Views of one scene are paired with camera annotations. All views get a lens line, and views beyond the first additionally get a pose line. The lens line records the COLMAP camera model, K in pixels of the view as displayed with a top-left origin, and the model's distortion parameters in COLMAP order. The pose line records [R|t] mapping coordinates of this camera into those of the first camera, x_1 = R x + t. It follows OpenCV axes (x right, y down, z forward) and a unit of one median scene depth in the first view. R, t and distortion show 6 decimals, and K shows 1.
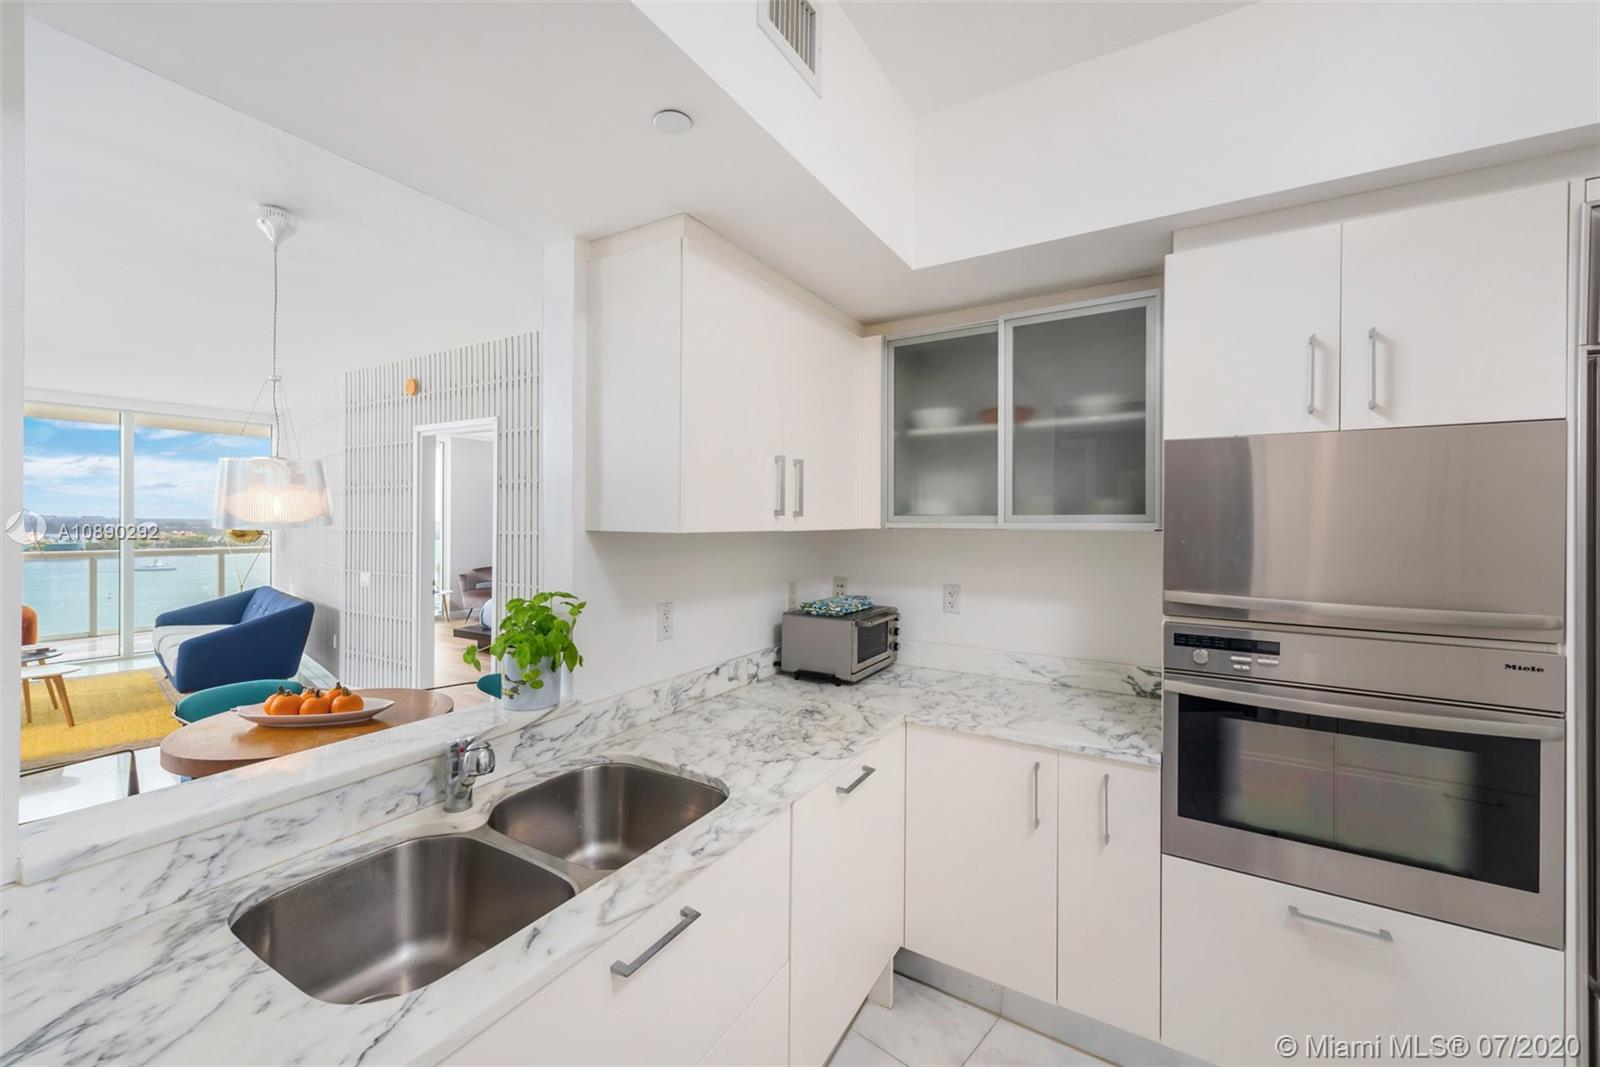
lens RADIAL K [[623.7, 0, 793.0], [0, 623.7, 521.4], [0, 0, 1]] dist [-0.001331, -0.000540]
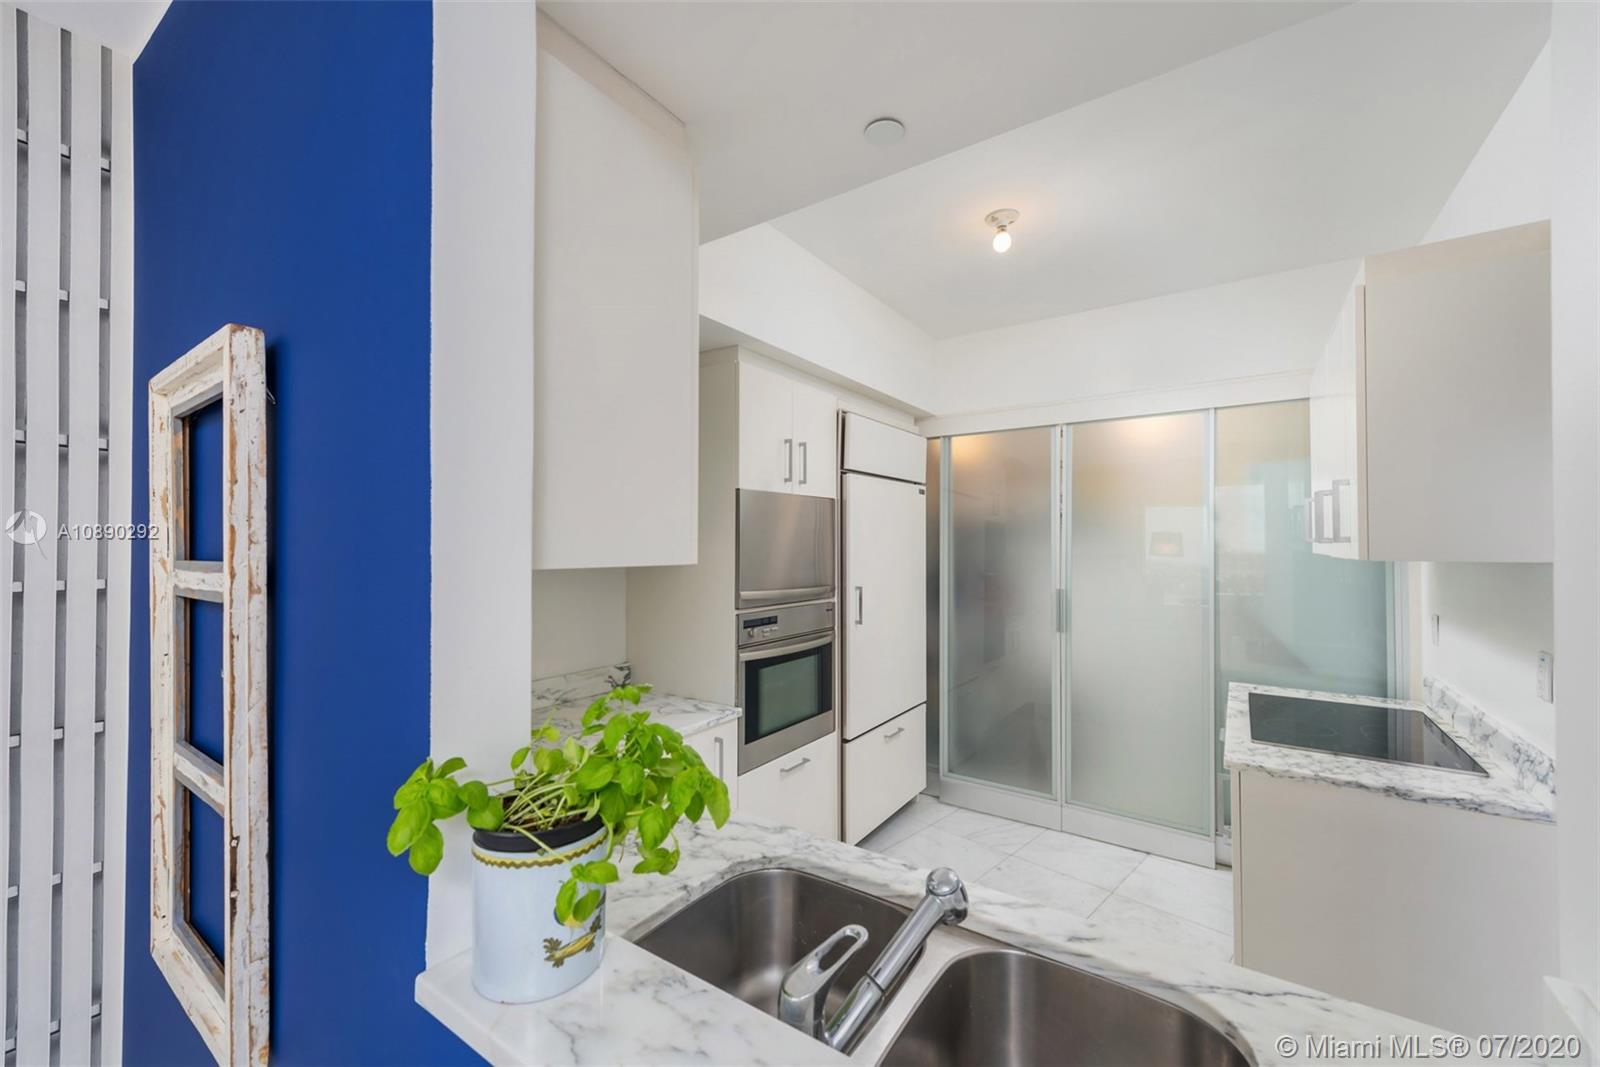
lens RADIAL K [[623.7, 0, 794.8], [0, 623.7, 533.3], [0, 0, 1]] dist [-0.001331, -0.000540]
pose [[0.061090, 0.014175, 0.998032, -0.869272], [0.001168, 0.999897, -0.014272, -0.004483], [-0.998132, 0.002038, 0.061068, 0.814978]]
